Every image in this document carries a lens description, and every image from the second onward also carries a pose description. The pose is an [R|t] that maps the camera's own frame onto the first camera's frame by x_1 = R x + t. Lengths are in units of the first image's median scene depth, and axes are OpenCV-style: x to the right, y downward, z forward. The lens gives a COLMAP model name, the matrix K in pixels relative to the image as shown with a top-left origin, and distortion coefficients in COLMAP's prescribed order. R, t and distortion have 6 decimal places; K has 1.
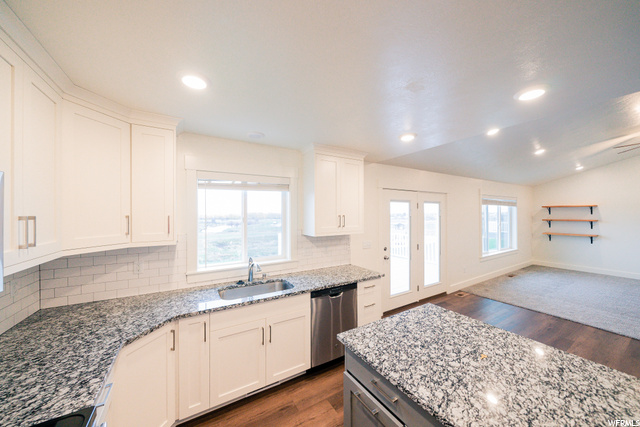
lens RADIAL K [[224.5, 0, 320.0], [0, 224.5, 213.5], [0, 0, 1]] dist [-0.002224, -0.000202]
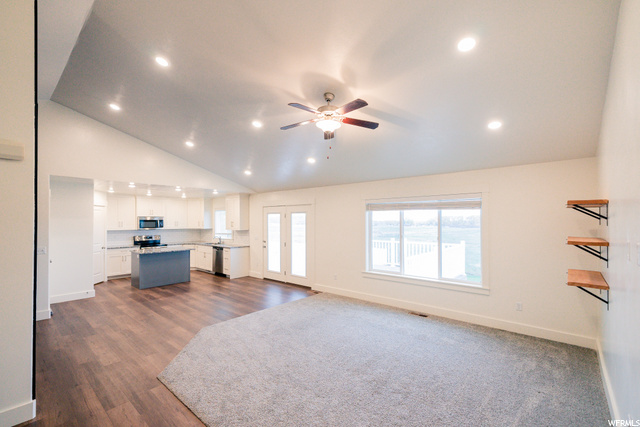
lens RADIAL K [[278.6, 0, 319.5], [0, 278.6, 219.4], [0, 0, 1]] dist [-0.000958, -0.000128]
pose [[0.312822, 0.000029, -0.949812, 3.261708], [0.003115, 0.999995, 0.001057, -0.020102], [0.949807, -0.003290, 0.312820, 0.958841]]
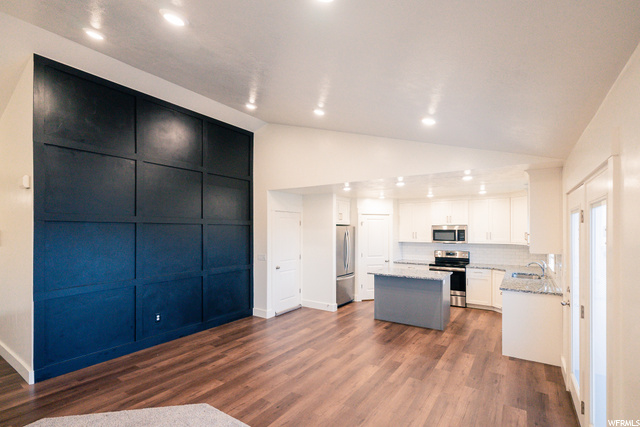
lens RADIAL K [[302.1, 0, 320.1], [0, 302.1, 230.3], [0, 0, 1]] dist [-0.000533, 0.000079]
pose [[-0.906844, 0.003622, -0.421452, 1.675977], [0.004789, 0.999987, -0.001711, -0.013004], [0.421440, -0.003570, -0.906849, 1.934799]]
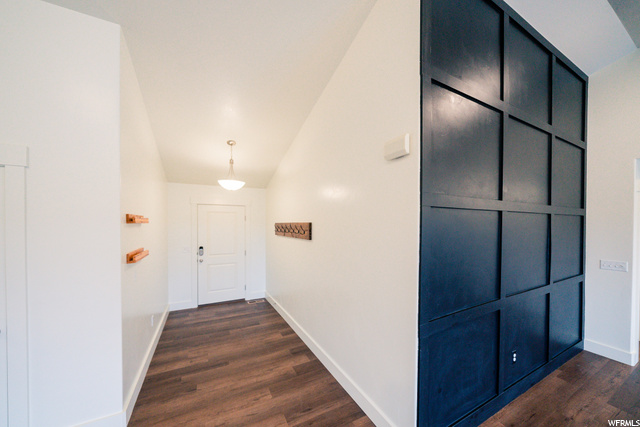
lens RADIAL K [[230.6, 0, 322.1], [0, 230.6, 216.7], [0, 0, 1]] dist [-0.000819, -0.000087]
pose [[-0.998617, -0.017266, 0.049658, 2.394813], [-0.017310, 0.999850, -0.000466, -0.018875], [-0.049643, -0.001325, -0.998766, 0.950509]]
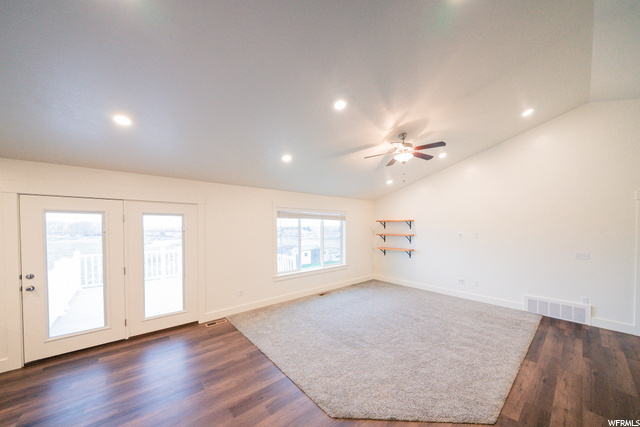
lens RADIAL K [[224.9, 0, 328.2], [0, 224.9, 231.2], [0, 0, 1]] dist [-0.000498, -0.000031]
pose [[0.984815, 0.000895, 0.173602, 1.481096], [-0.004763, 0.999750, 0.021866, -0.015460], [-0.173539, -0.022360, 0.984573, 0.146204]]
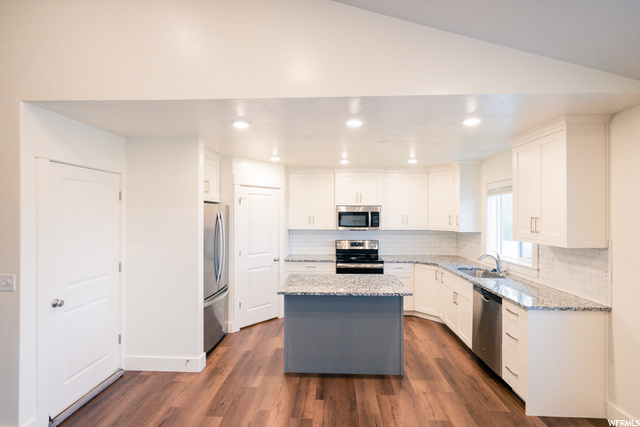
lens RADIAL K [[310.1, 0, 319.2], [0, 310.1, 215.0], [0, 0, 1]] dist [-0.001047, 0.000110]
pose [[-0.555552, 0.004543, -0.831470, 1.366072], [0.002404, 0.999990, 0.003857, -0.006104], [0.831478, 0.000144, -0.555557, 0.979497]]
